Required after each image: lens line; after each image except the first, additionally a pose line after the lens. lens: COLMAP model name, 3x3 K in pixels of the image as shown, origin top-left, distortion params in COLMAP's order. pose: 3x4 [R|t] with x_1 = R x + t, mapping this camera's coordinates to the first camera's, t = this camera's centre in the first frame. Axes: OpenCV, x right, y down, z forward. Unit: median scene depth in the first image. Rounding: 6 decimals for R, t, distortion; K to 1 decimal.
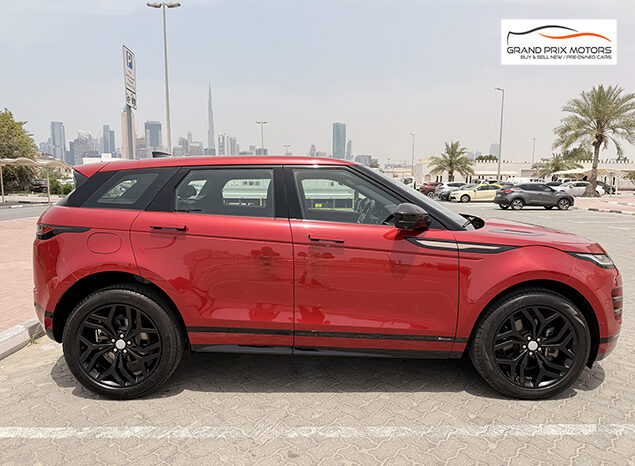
lens RADIAL K [[475.2, 0, 315.9], [0, 475.2, 228.1], [0, 0, 1]] dist [0.037168, -0.051115]
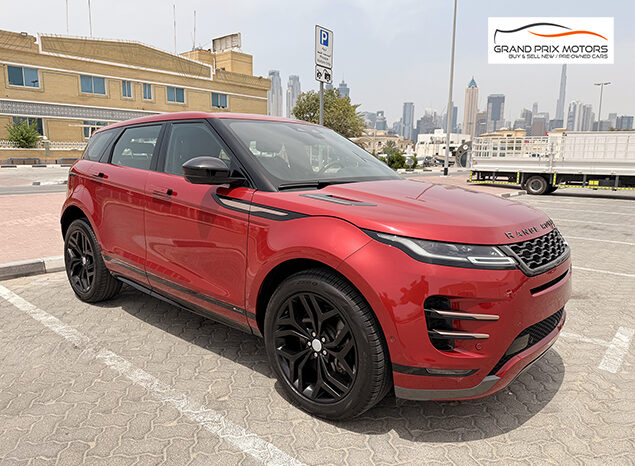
lens RADIAL K [[475.2, 0, 299.0], [0, 475.2, 206.4], [0, 0, 1]] dist [0.037168, -0.051115]
pose [[0.725032, 0.075520, -0.684562, 0.764321], [-0.072280, 0.996824, 0.033416, -0.001139], [0.684911, 0.025252, 0.728189, 0.335657]]
